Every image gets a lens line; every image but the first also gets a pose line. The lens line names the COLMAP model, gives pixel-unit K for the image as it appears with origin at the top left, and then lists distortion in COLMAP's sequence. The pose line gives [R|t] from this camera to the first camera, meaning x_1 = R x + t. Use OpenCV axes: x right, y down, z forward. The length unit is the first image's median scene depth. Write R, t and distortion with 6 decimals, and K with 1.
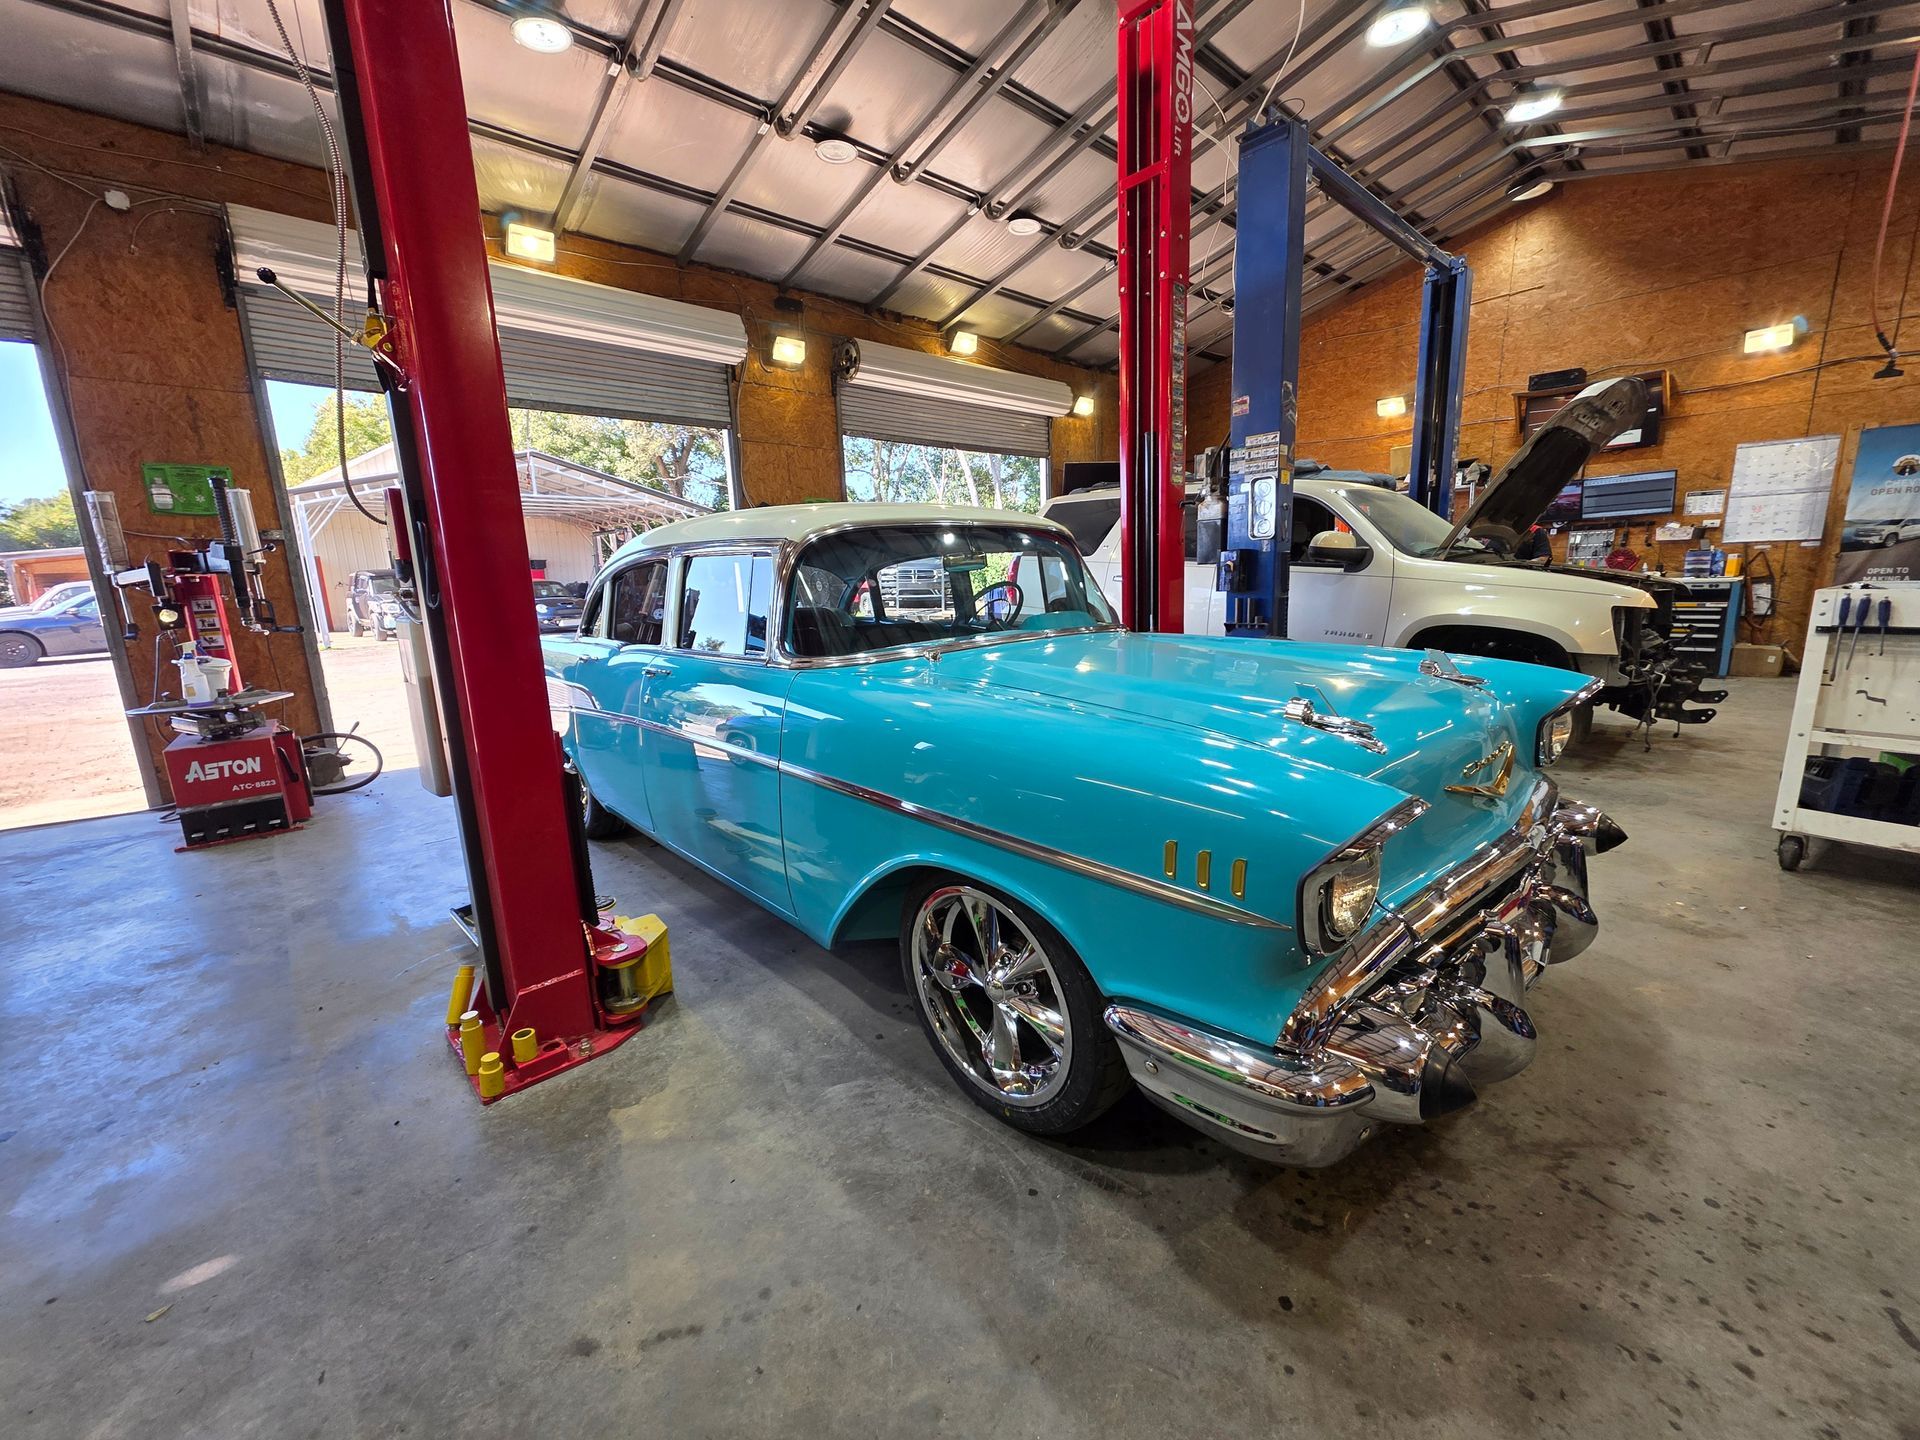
lens RADIAL K [[758.4, 0, 973.4], [0, 758.4, 723.9], [0, 0, 1]] dist [0.001923, 0.002146]
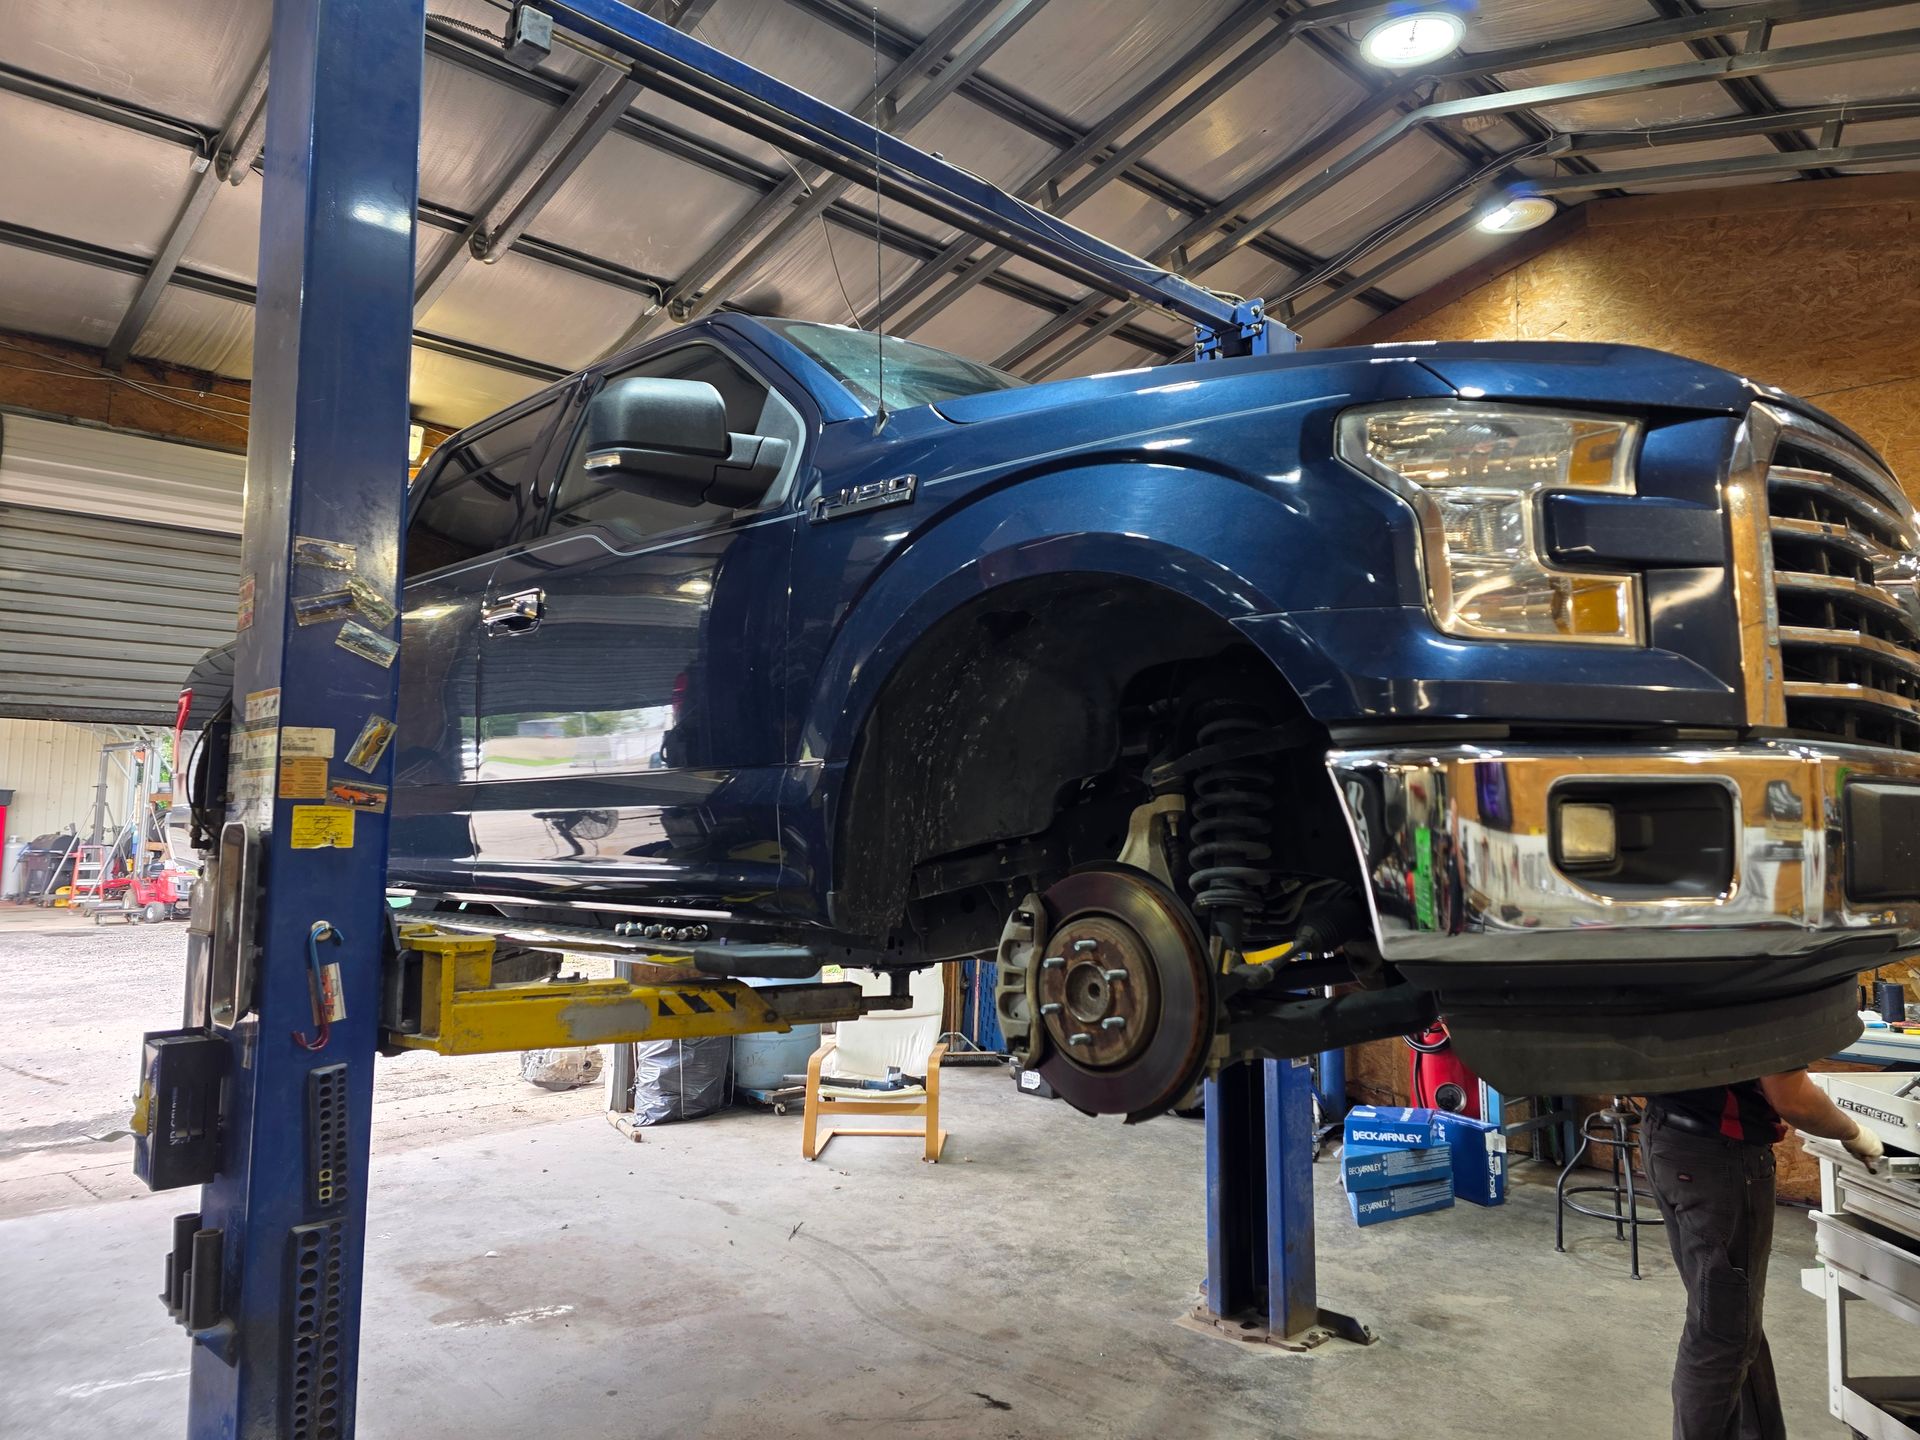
lens RADIAL K [[1300.2, 0, 974.5], [0, 1300.2, 705.3], [0, 0, 1]] dist [0.044571, -0.020546]
pose [[0.999224, 0.038145, 0.009857, 0.704895], [-0.033846, 0.959171, -0.280796, -0.244092], [-0.020165, 0.280244, 0.959717, 0.495179]]
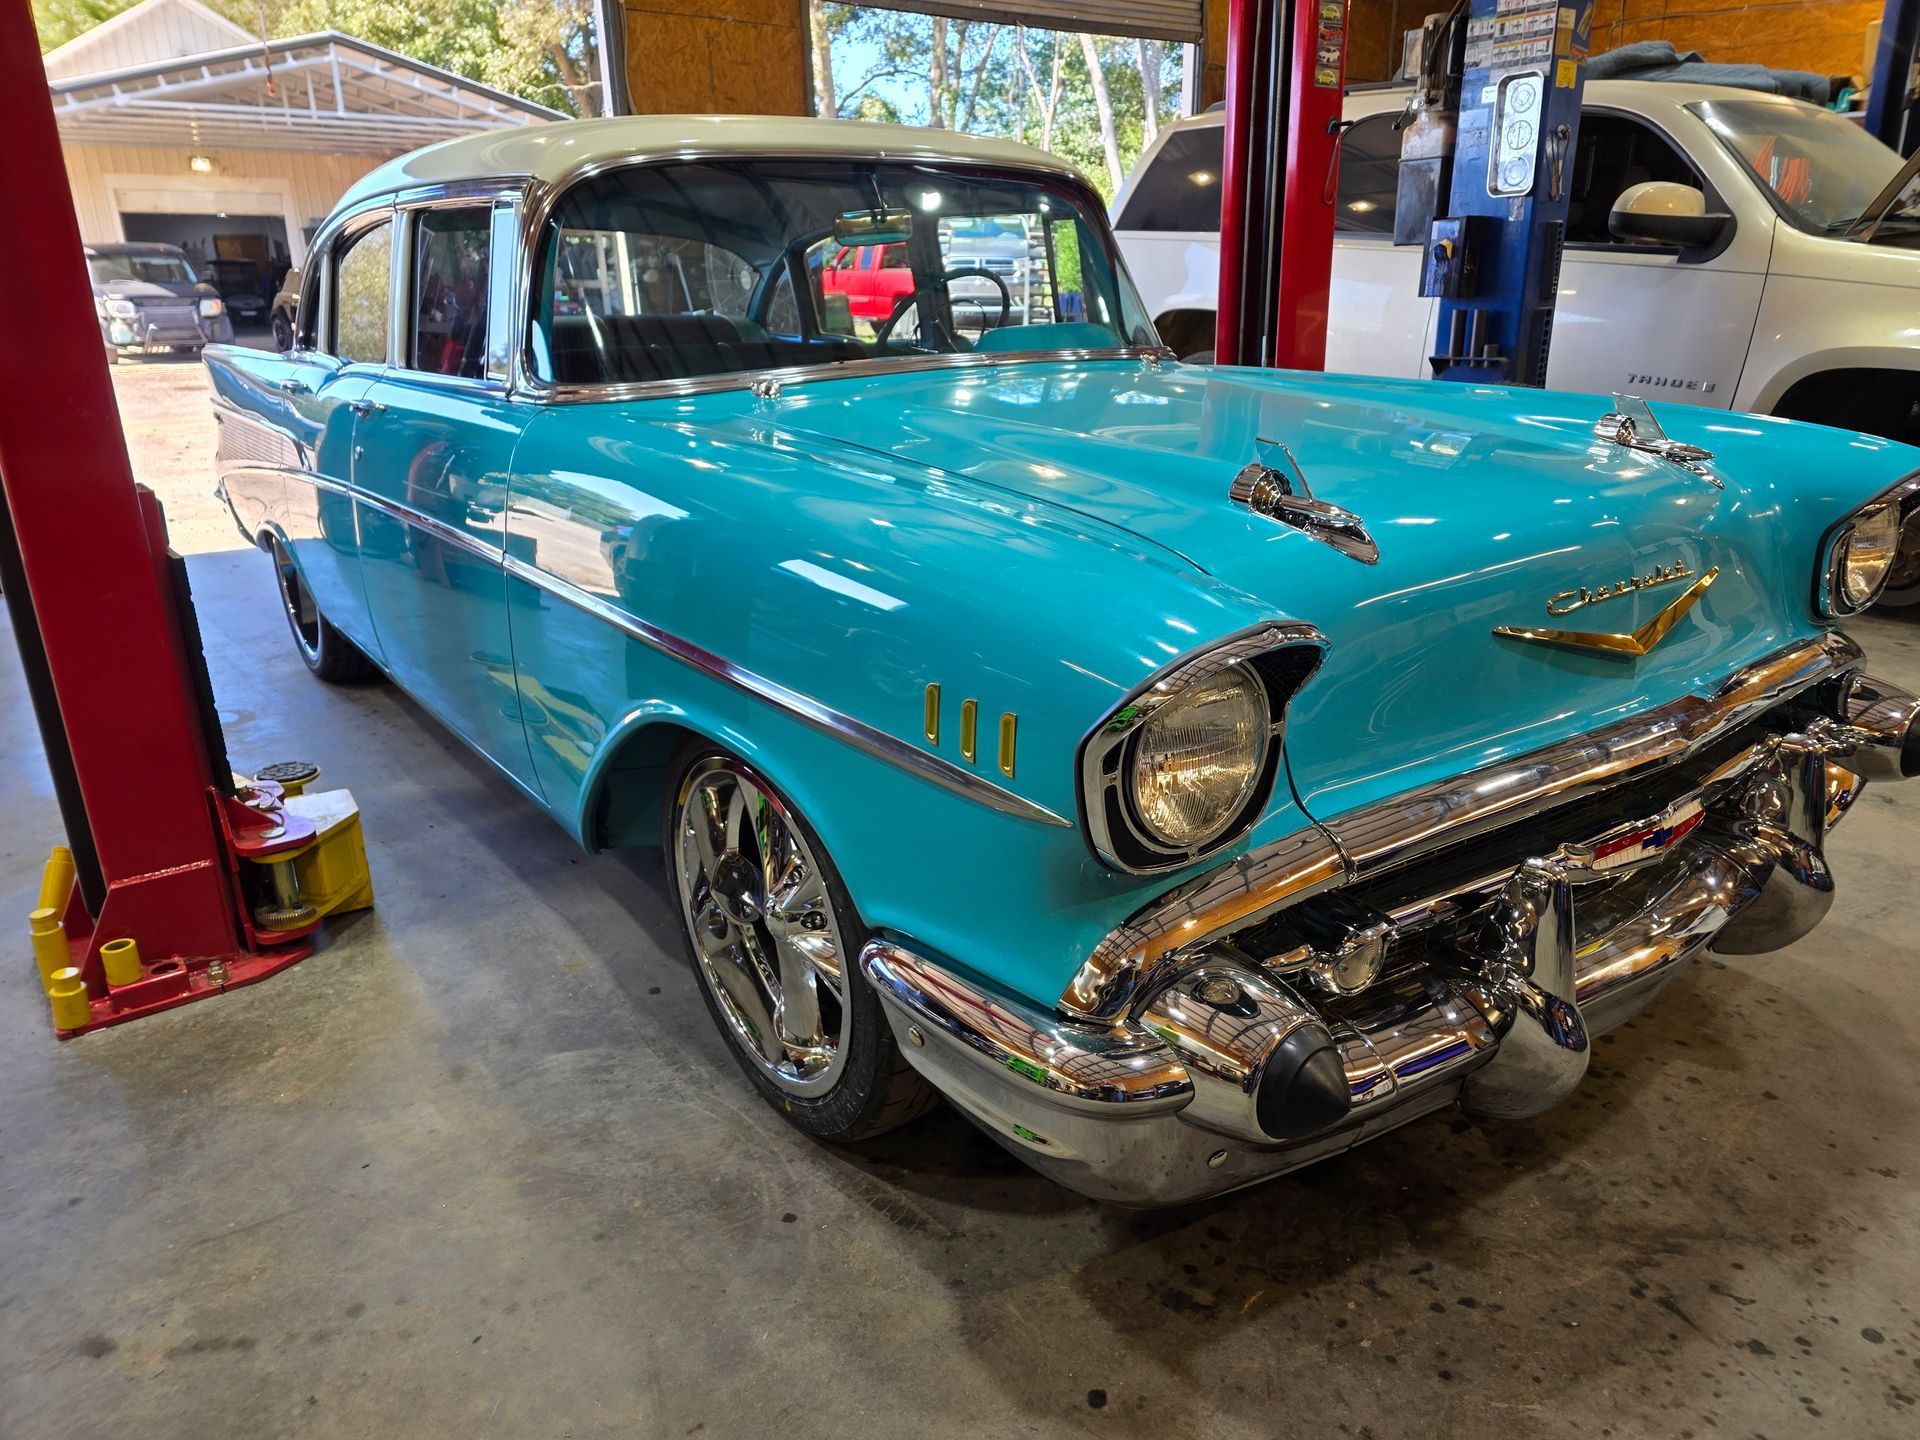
lens RADIAL K [[1286.5, 0, 948.8], [0, 1286.5, 723.2], [0, 0, 1]] dist [0.053063, -0.047857]
pose [[0.992842, 0.053102, -0.106984, 0.110040], [-0.037482, 0.989005, 0.143050, 0.010256], [0.113404, -0.138016, 0.983916, -0.009197]]
